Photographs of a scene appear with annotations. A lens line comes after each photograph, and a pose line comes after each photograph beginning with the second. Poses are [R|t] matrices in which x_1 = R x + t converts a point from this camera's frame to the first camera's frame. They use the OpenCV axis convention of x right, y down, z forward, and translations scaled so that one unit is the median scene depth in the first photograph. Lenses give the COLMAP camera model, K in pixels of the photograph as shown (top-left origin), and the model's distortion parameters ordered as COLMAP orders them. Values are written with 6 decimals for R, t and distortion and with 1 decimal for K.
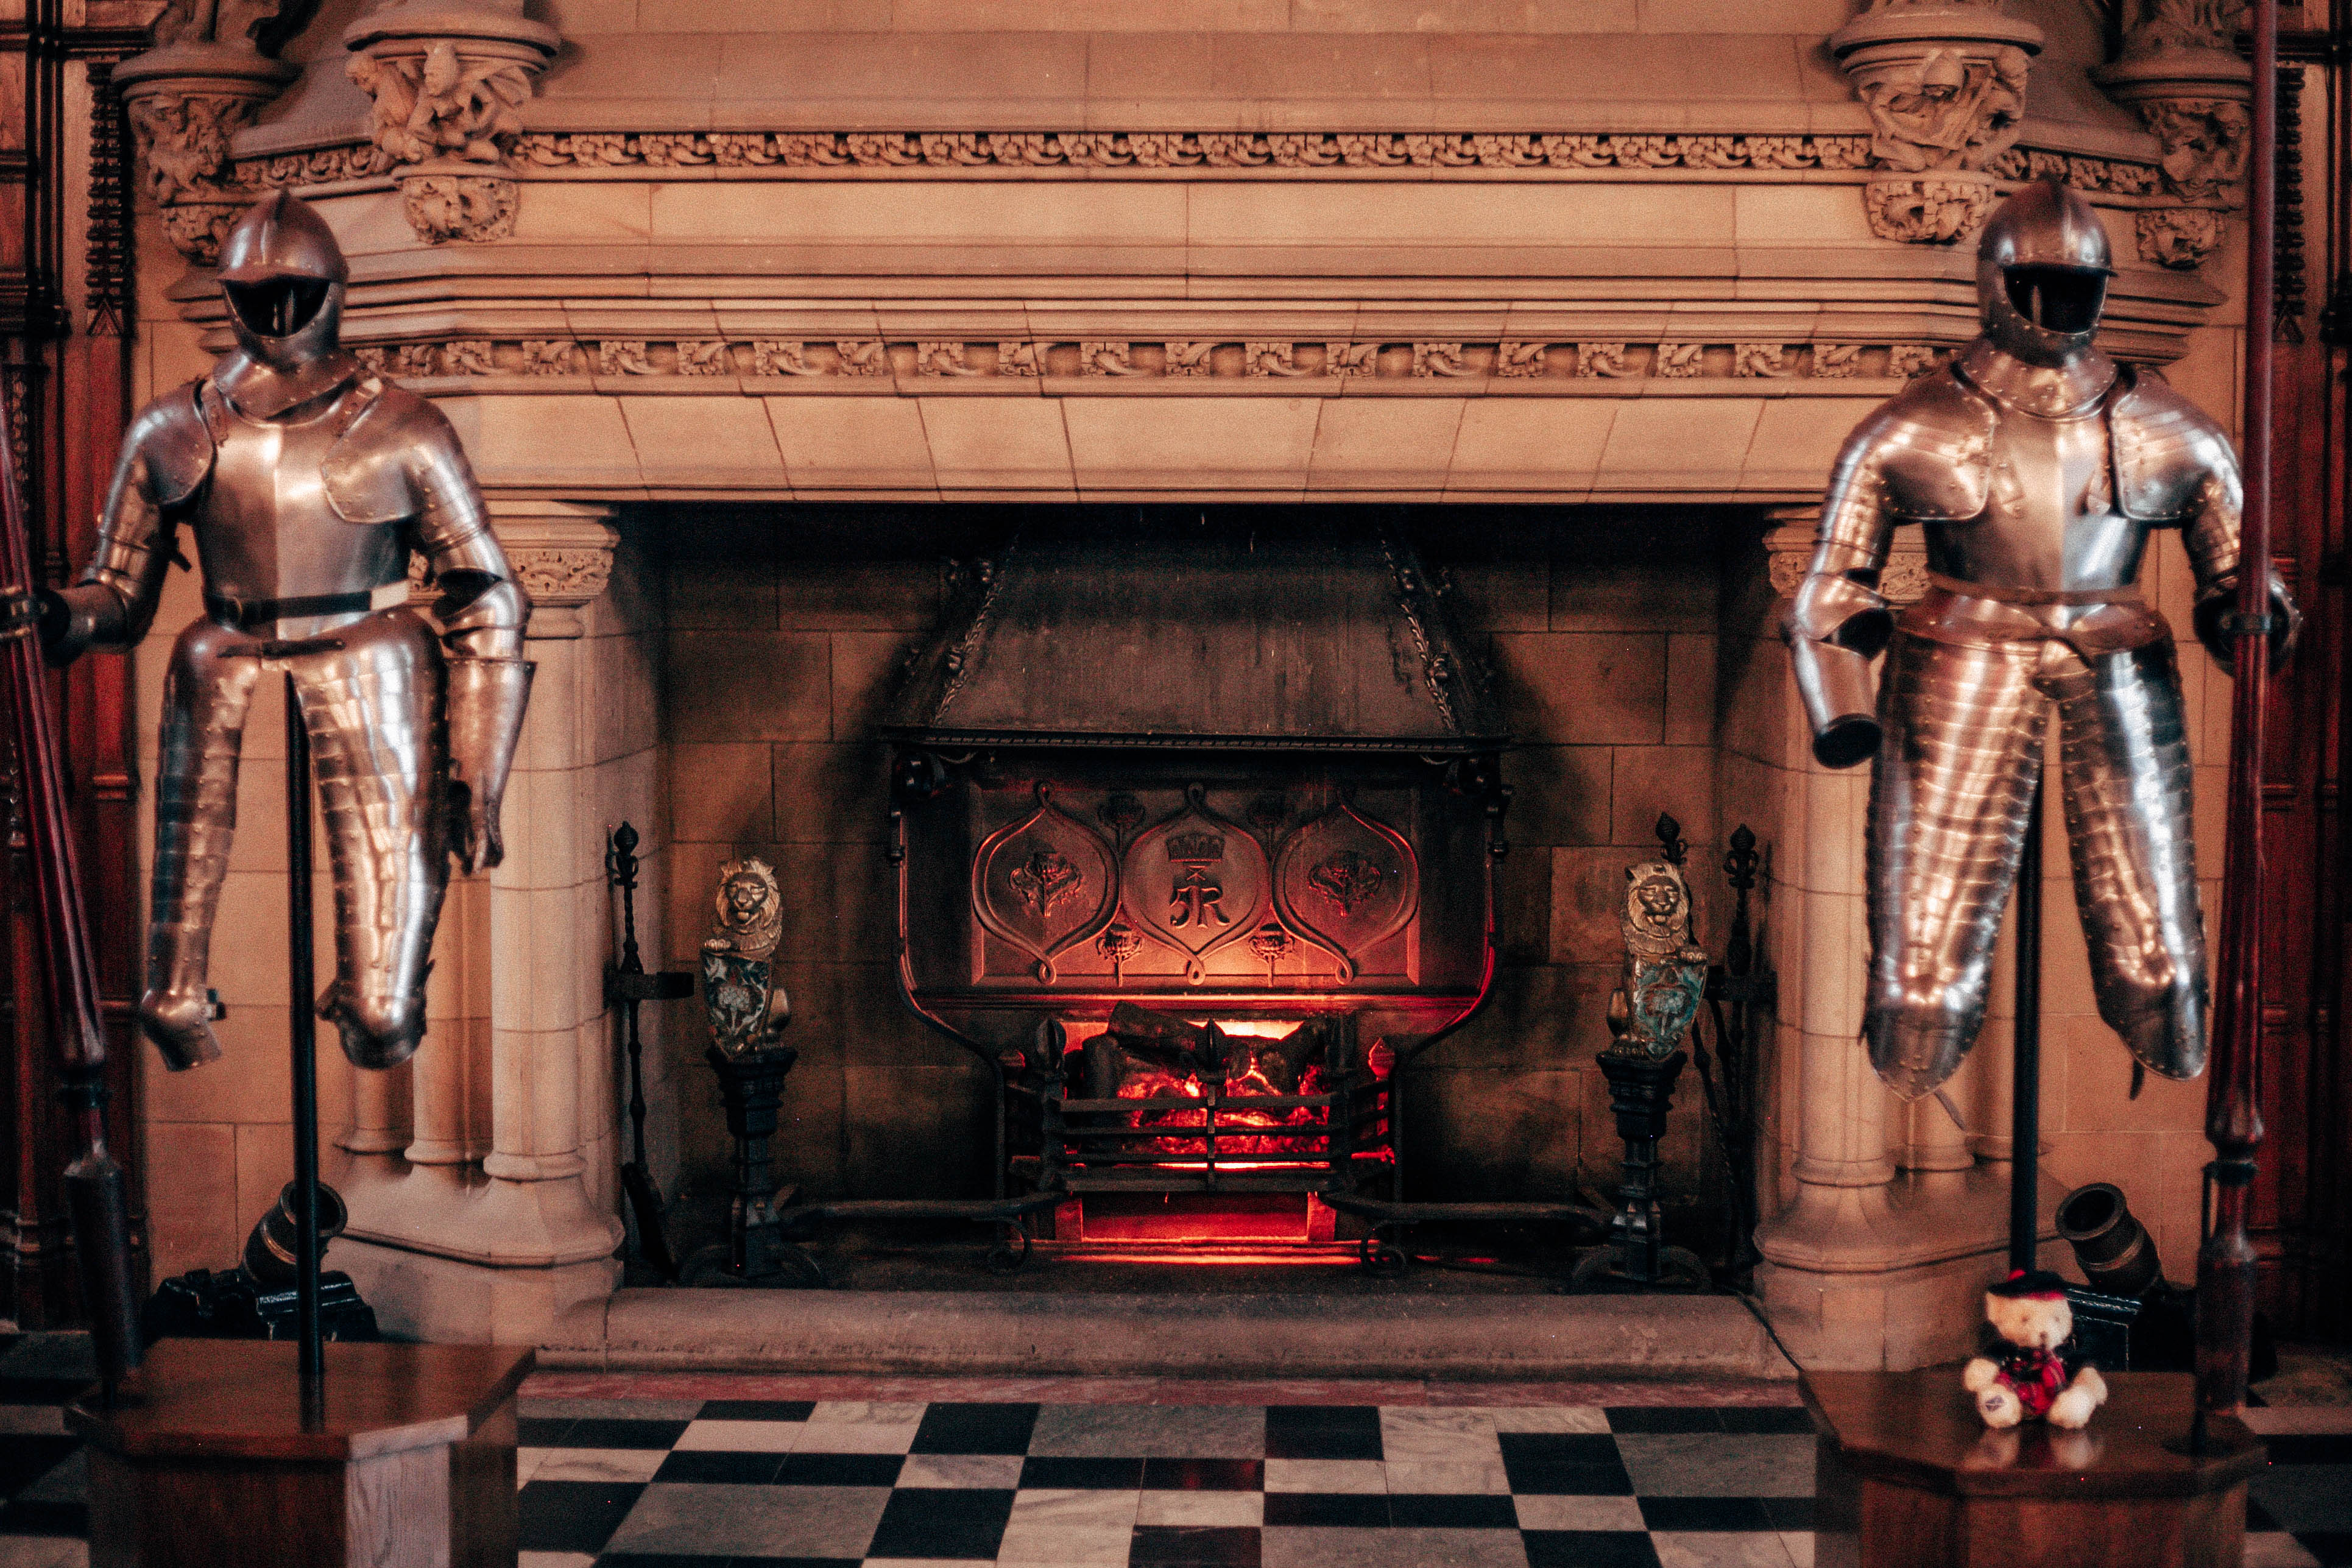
lens RADIAL K [[3422.9, 0, 1176.0], [0, 3422.9, 784.0], [0, 0, 1]] dist [-0.096302, -0.053179]
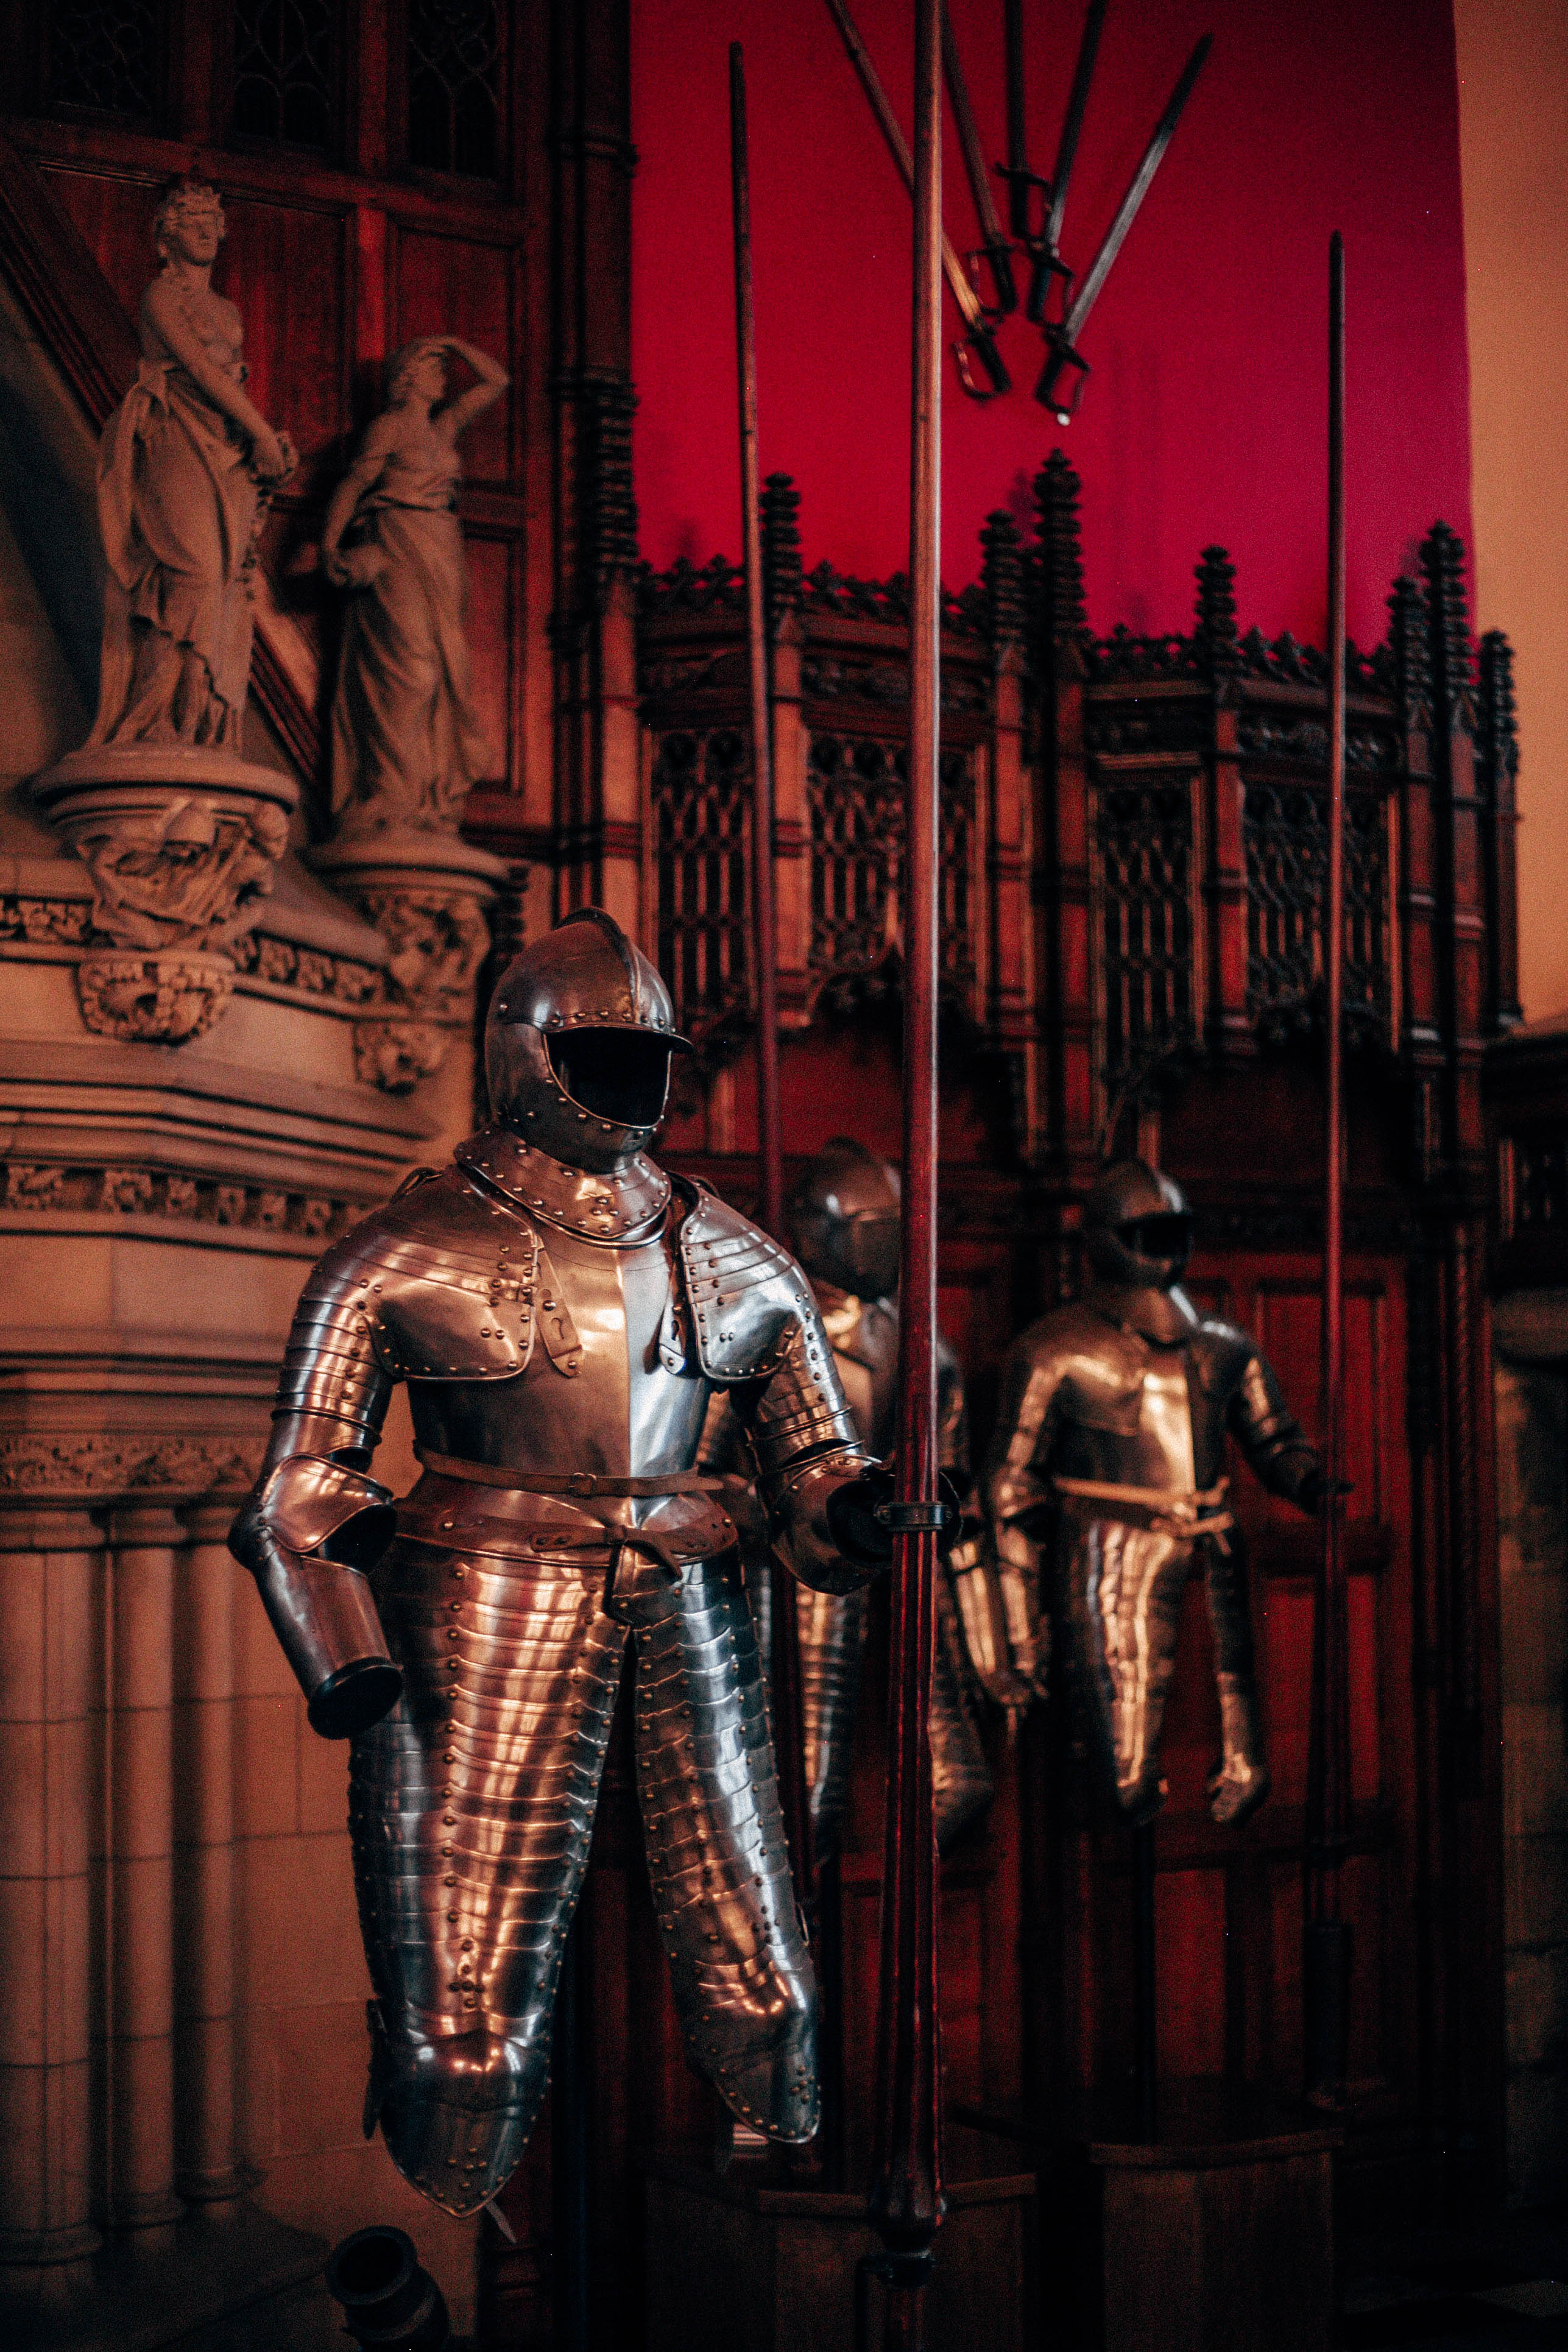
lens RADIAL K [[3422.9, 0, 784.0], [0, 3422.9, 1176.0], [0, 0, 1]] dist [-0.096302, -0.053179]
pose [[0.852349, 0.033725, 0.521886, -0.068696], [0.043040, 0.990010, -0.134269, -0.015222], [-0.521200, 0.136906, 0.842382, 0.260599]]
